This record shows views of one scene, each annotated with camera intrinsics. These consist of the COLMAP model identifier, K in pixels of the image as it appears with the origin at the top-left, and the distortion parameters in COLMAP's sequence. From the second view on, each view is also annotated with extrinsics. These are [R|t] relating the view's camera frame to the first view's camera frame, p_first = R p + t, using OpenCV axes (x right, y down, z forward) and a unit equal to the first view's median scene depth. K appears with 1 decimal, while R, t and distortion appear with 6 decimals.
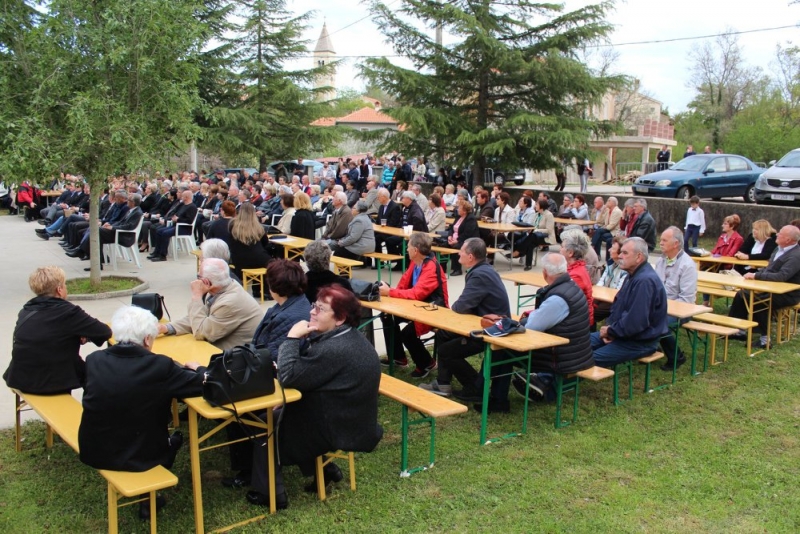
lens RADIAL K [[731.7, 0, 400.0], [0, 731.7, 267.0], [0, 0, 1]] dist [-0.143845, 0.155868]
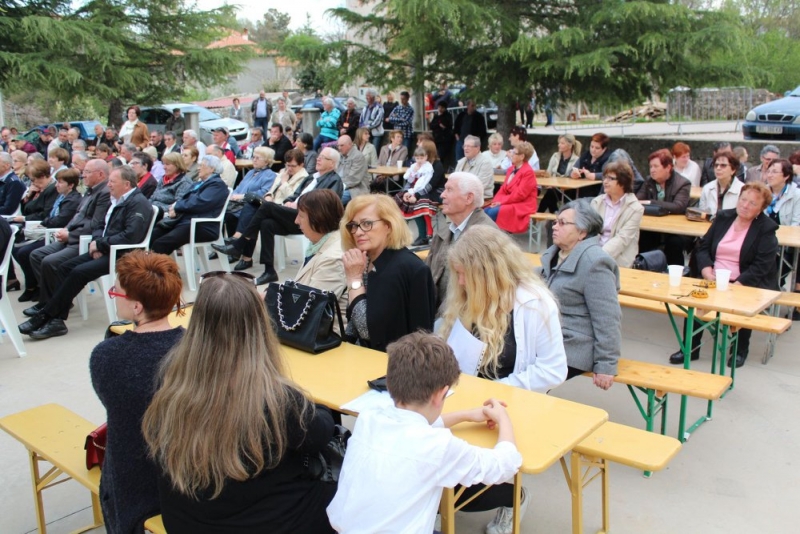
lens RADIAL K [[731.7, 0, 400.0], [0, 731.7, 267.0], [0, 0, 1]] dist [-0.143845, 0.155868]
pose [[0.973313, -0.081066, 0.214686, -0.100254], [0.064552, 0.994468, 0.082859, -0.047451], [-0.220216, -0.066789, 0.973162, 0.358575]]
